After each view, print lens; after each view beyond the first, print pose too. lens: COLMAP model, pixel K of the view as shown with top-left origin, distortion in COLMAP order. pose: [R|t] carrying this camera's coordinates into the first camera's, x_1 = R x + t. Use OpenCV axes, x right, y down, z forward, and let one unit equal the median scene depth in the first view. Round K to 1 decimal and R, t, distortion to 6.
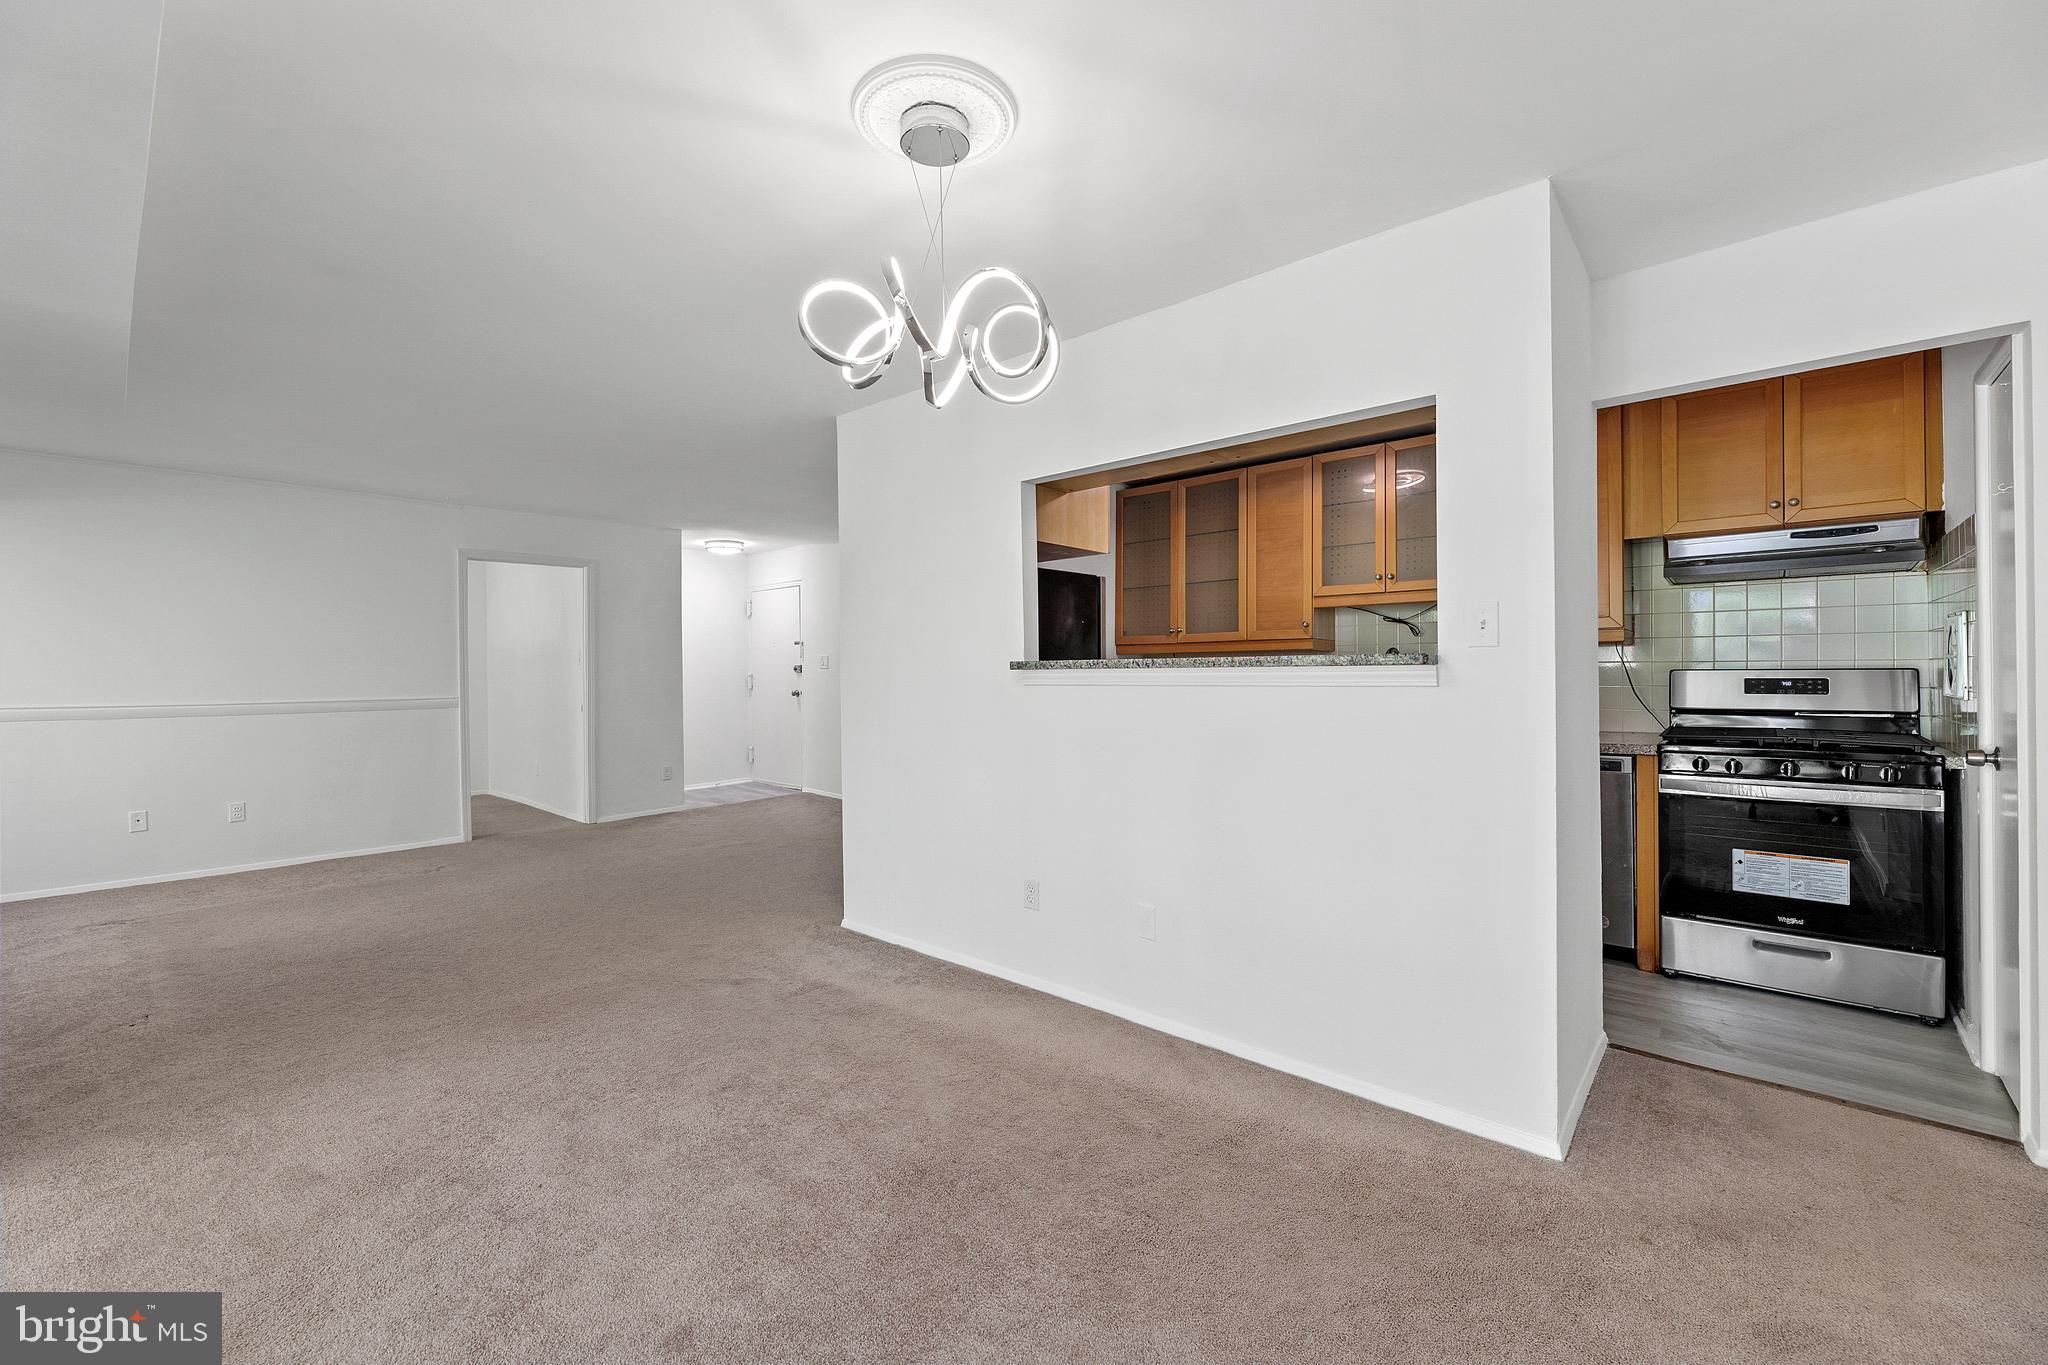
lens RADIAL K [[839.0, 0, 1023.5], [0, 839.0, 676.2], [0, 0, 1]] dist [0.003216, -0.001640]
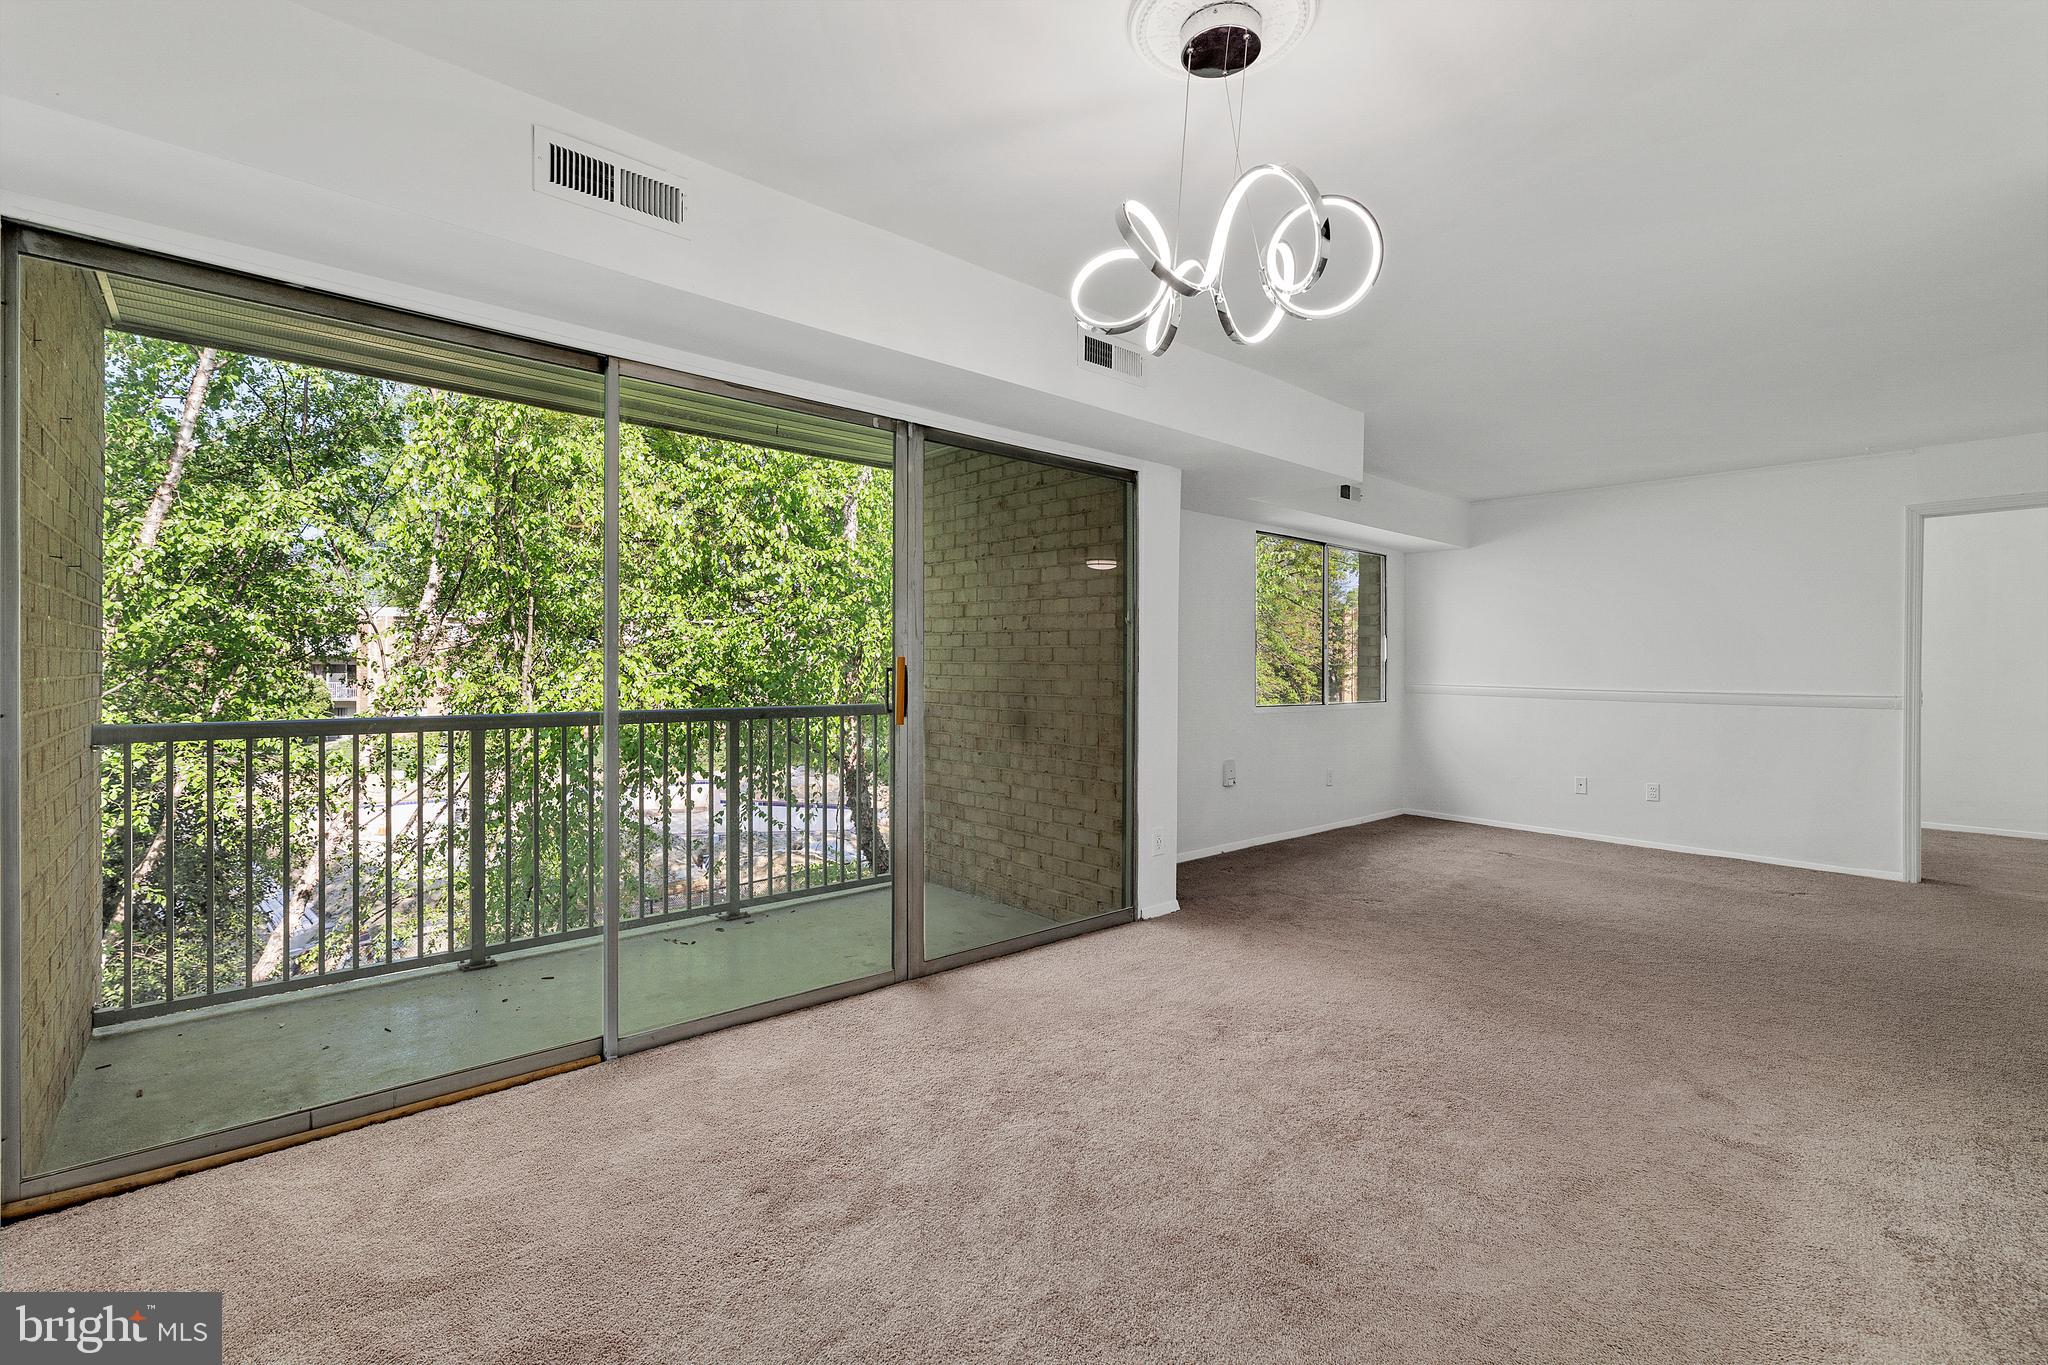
lens RADIAL K [[908.2, 0, 1017.2], [0, 908.2, 668.9], [0, 0, 1]] dist [0.003301, -0.002300]
pose [[-0.116947, 0.009767, -0.993090, 0.400310], [-0.013780, 0.999839, 0.011456, 0.001822], [0.993042, 0.015024, -0.116794, 0.410587]]
